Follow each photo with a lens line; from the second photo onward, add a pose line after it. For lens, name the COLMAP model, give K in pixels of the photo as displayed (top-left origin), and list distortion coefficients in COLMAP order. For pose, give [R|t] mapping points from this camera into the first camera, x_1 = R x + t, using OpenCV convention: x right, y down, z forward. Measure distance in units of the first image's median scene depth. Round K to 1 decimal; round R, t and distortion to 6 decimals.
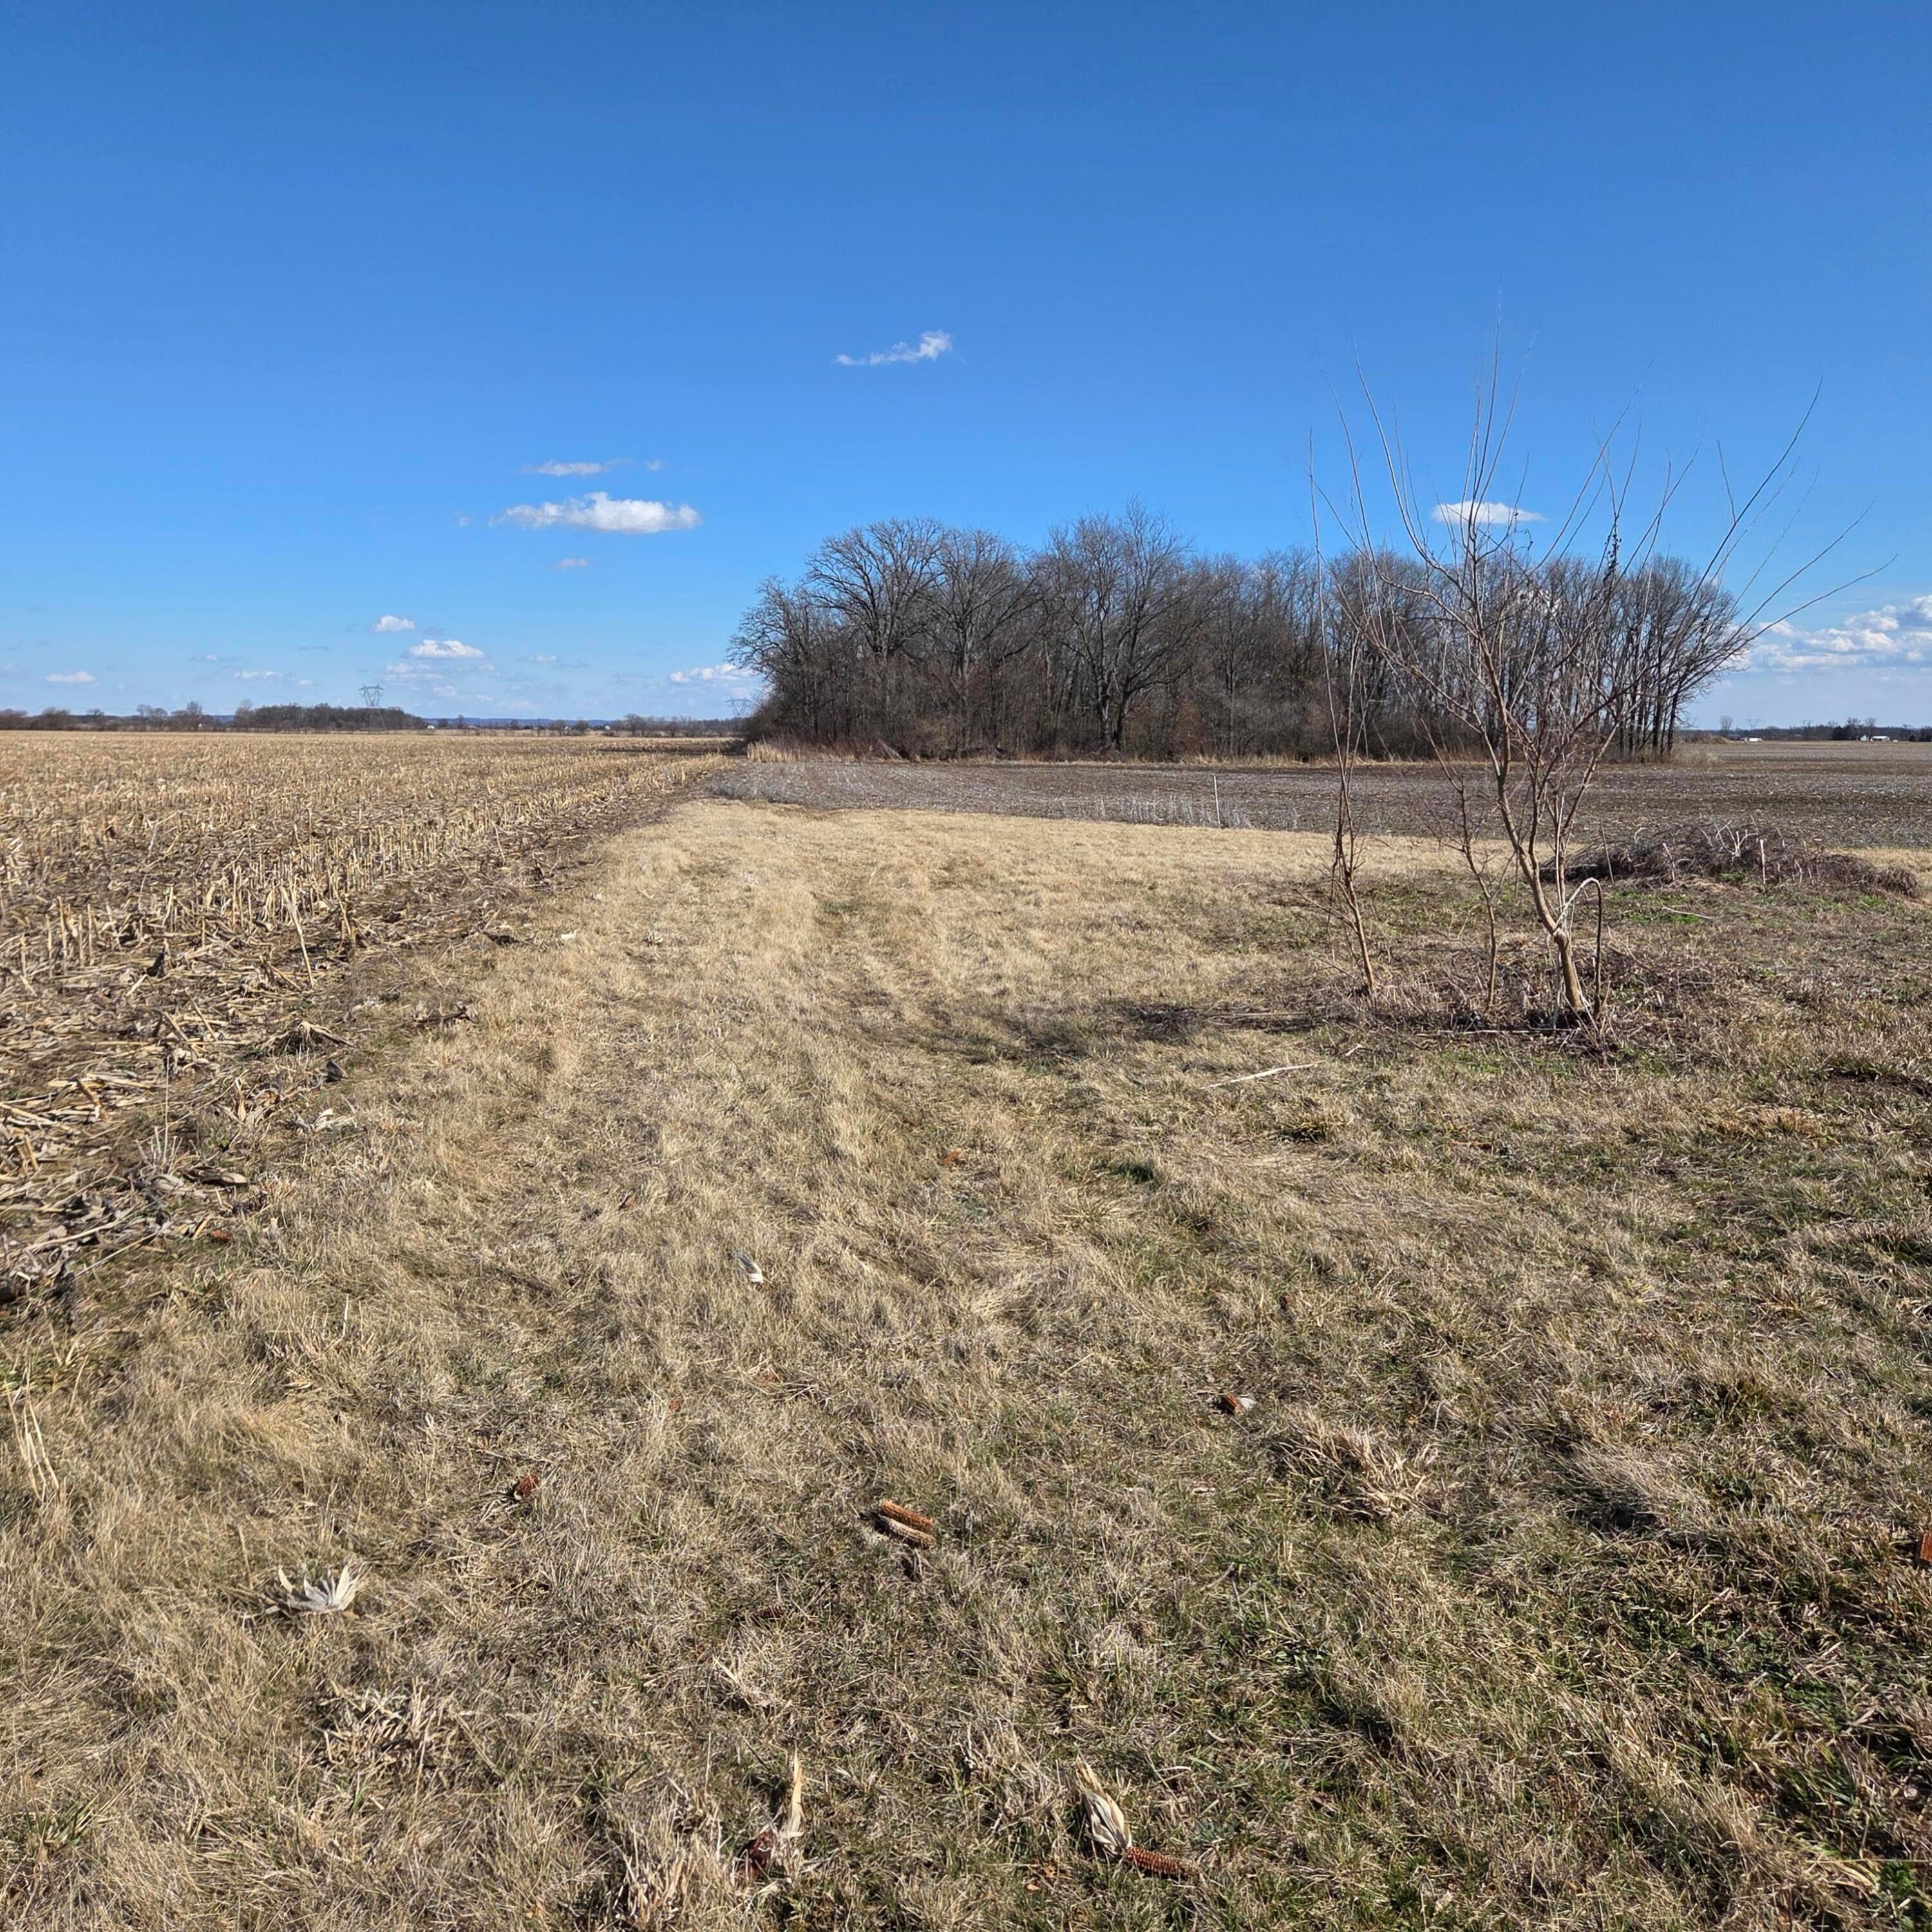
lens RADIAL K [[1770.6, 0, 987.9], [0, 1770.6, 967.6], [0, 0, 1]] dist [0.069687, 0.000000]
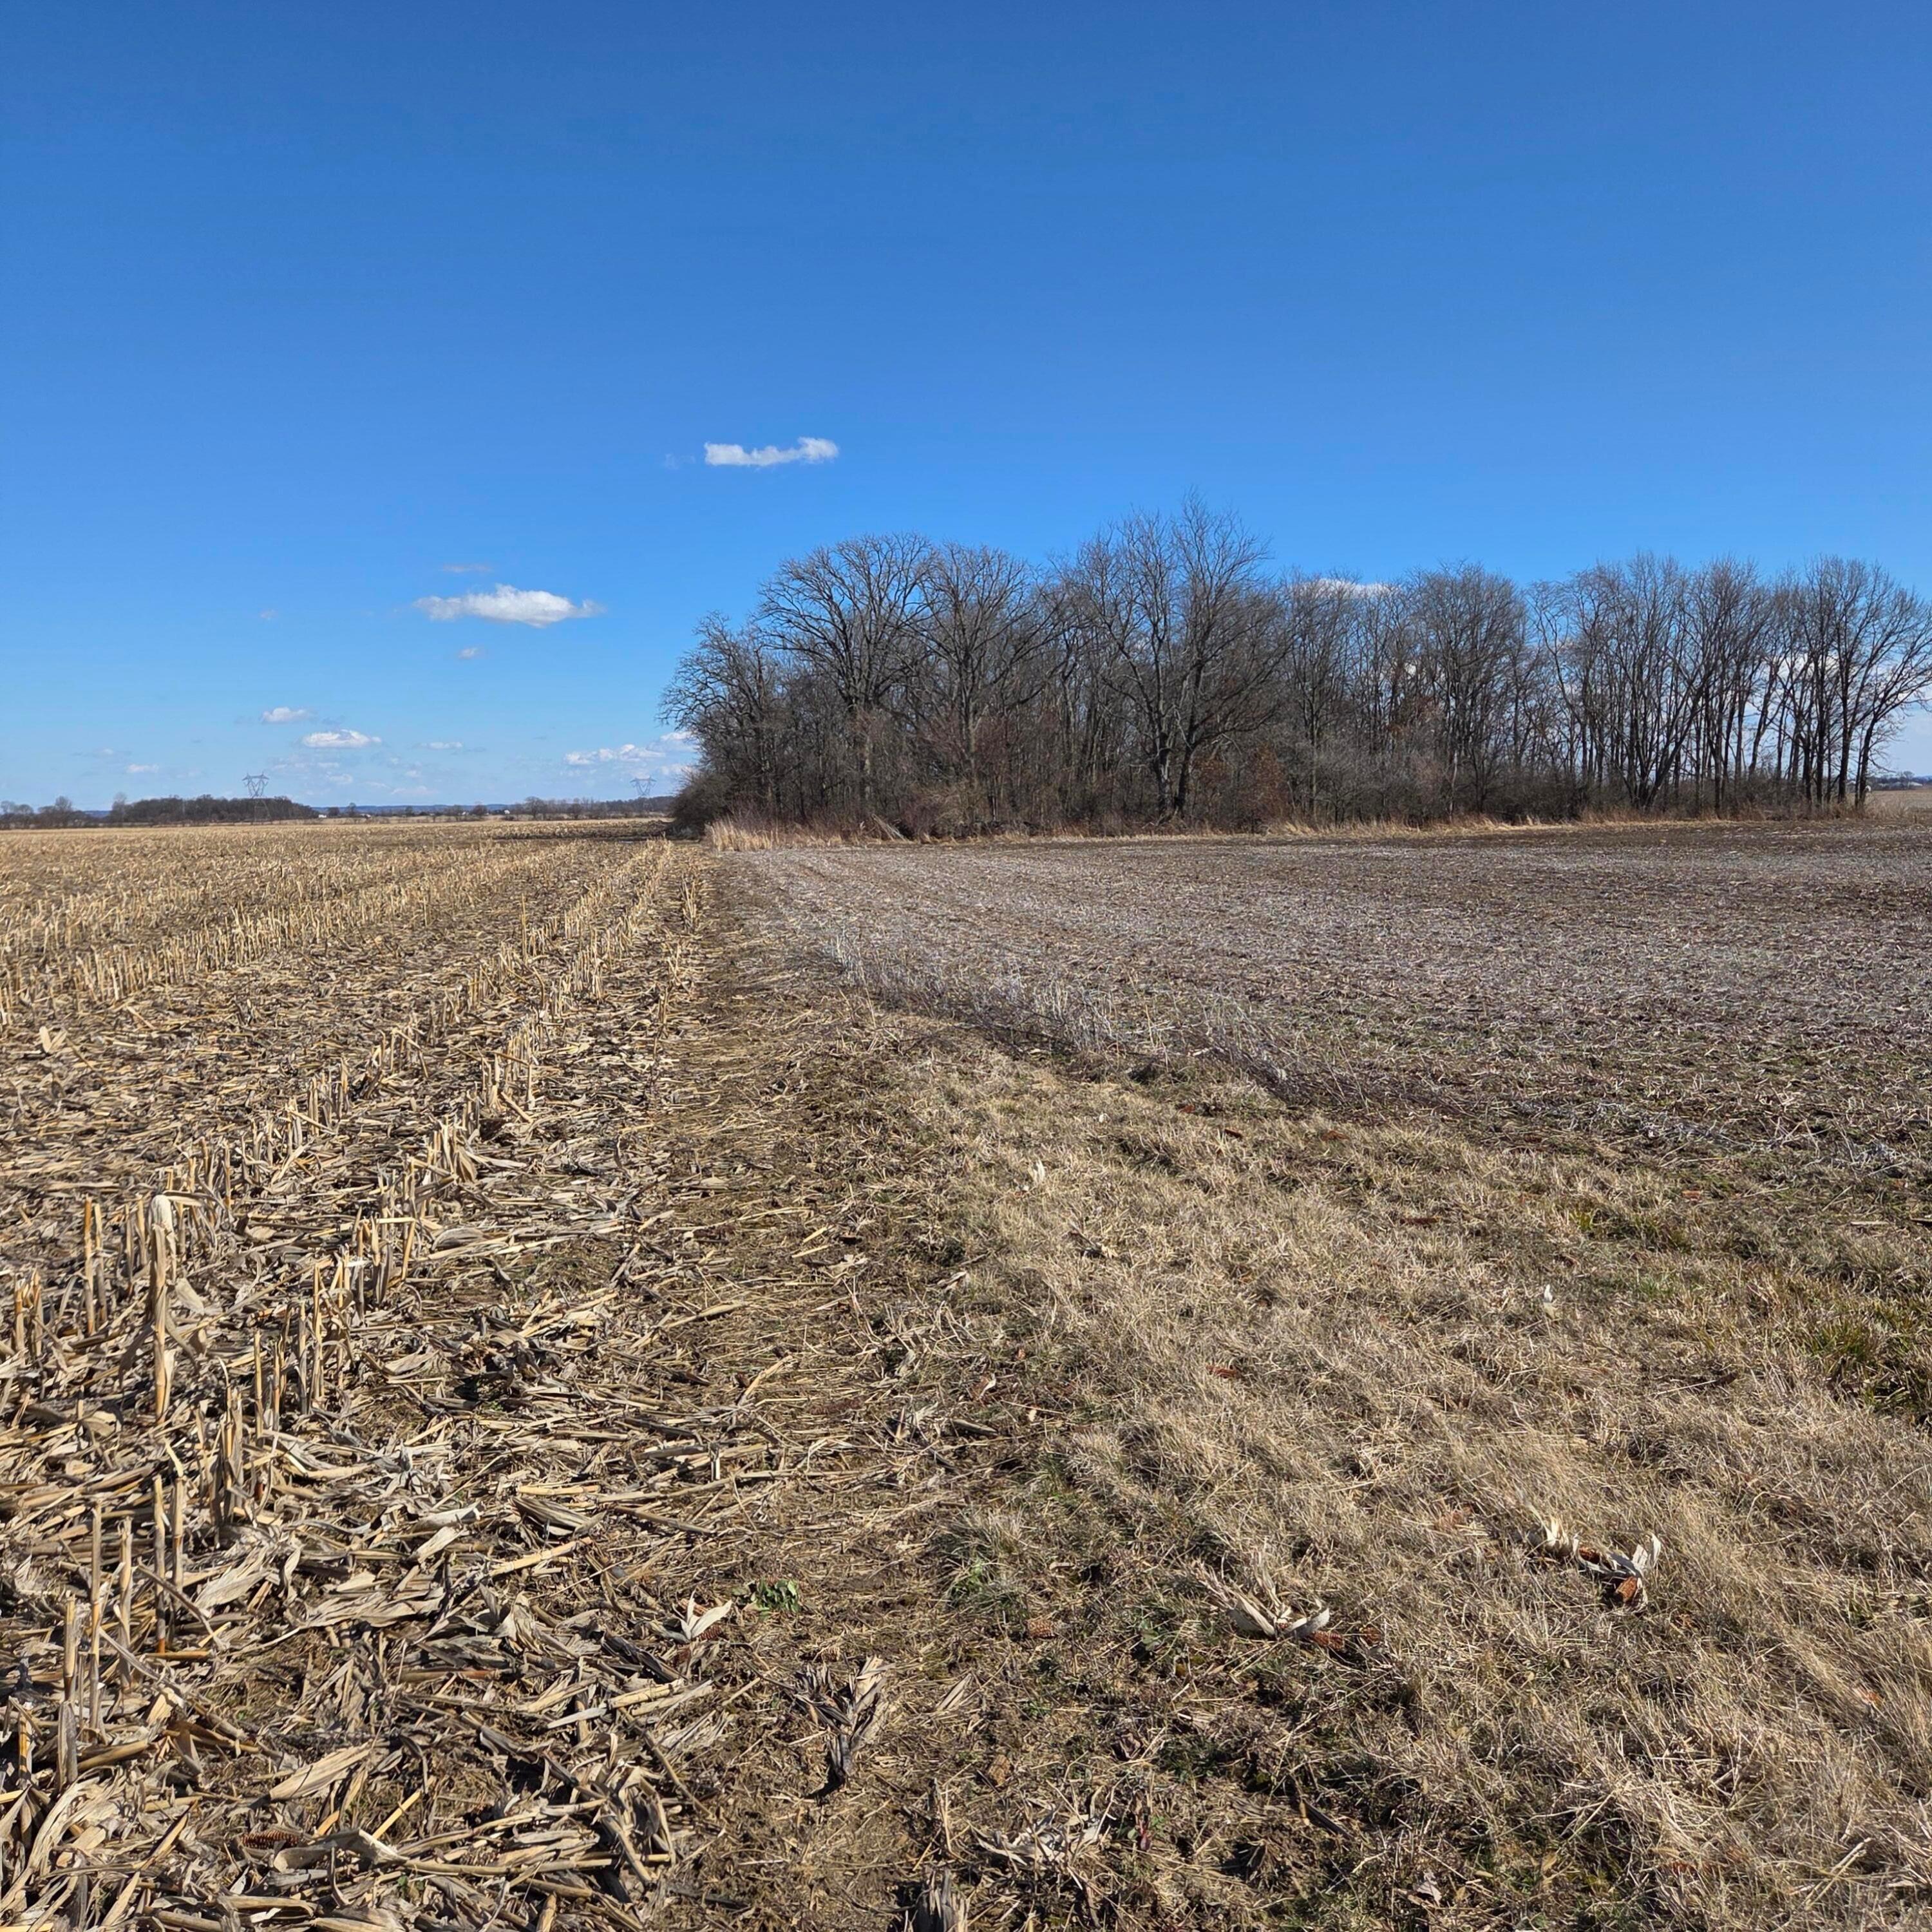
lens RADIAL K [[1770.6, 0, 984.5], [0, 1770.6, 959.6], [0, 0, 1]] dist [0.069687, 0.000000]
pose [[0.998278, -0.030563, 0.050061, -0.041873], [0.032795, 0.998475, -0.044398, -0.025055], [-0.048628, 0.045963, 0.997759, 0.196306]]
